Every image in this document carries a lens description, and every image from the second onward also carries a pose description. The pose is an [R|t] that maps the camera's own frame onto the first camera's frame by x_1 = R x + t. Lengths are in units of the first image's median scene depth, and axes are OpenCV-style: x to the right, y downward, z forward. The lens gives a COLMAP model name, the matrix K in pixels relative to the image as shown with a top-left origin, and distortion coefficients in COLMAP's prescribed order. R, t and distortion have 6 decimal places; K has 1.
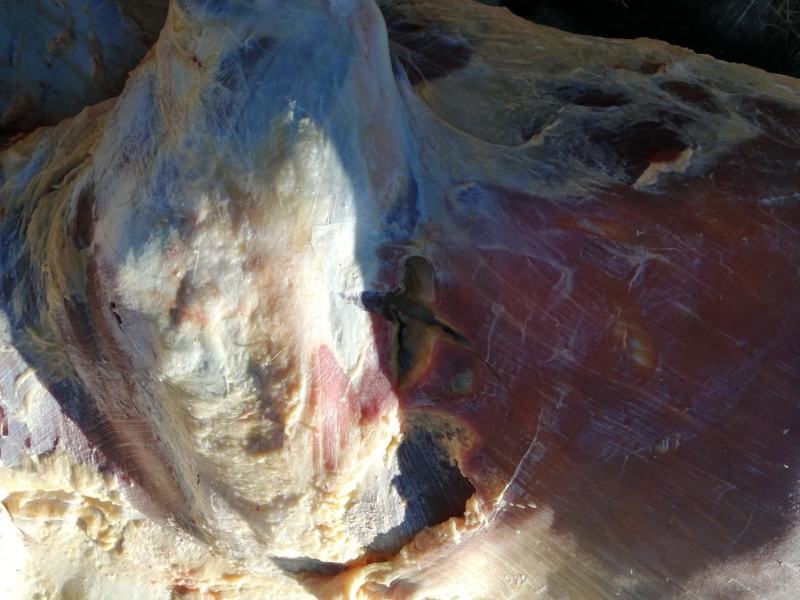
lens RADIAL K [[641.0, 0, 411.5], [0, 641.0, 289.5], [0, 0, 1]] dist [0.007355, -0.012014]
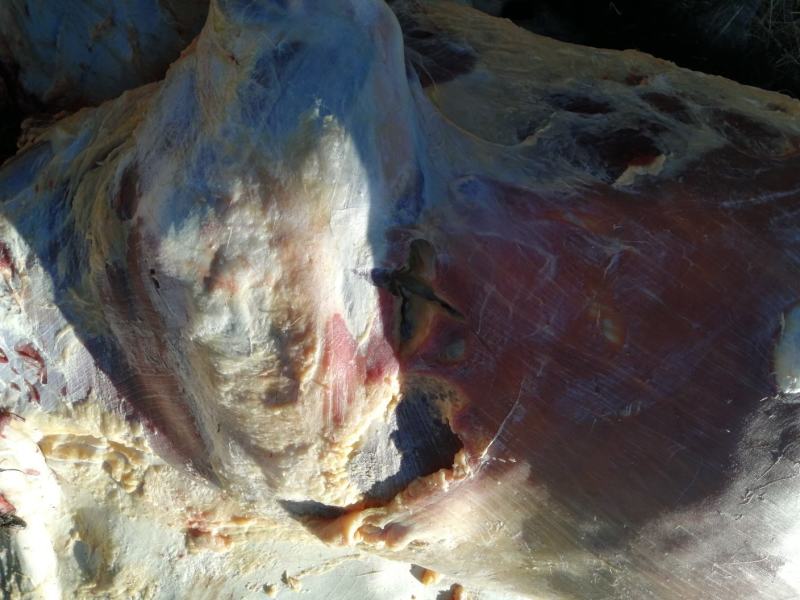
lens RADIAL K [[641.0, 0, 414.1], [0, 641.0, 285.5], [0, 0, 1]] dist [0.007355, -0.012014]
pose [[0.999069, 0.039047, 0.018335, -0.021137], [-0.039626, 0.998691, 0.032356, -0.005996], [-0.017048, -0.033052, 0.999308, -0.137937]]
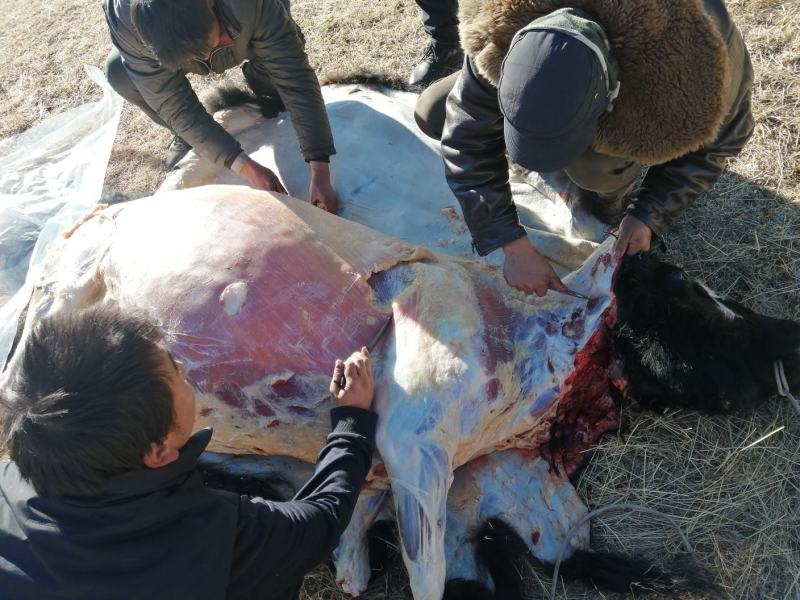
lens RADIAL K [[641.0, 0, 400.8], [0, 641.0, 302.5], [0, 0, 1]] dist [0.007355, -0.012014]
pose [[-0.991941, -0.124130, 0.025386, -0.138076], [0.125415, -0.933513, 0.335894, -0.726605], [-0.017996, 0.336371, 0.941557, -1.666404]]
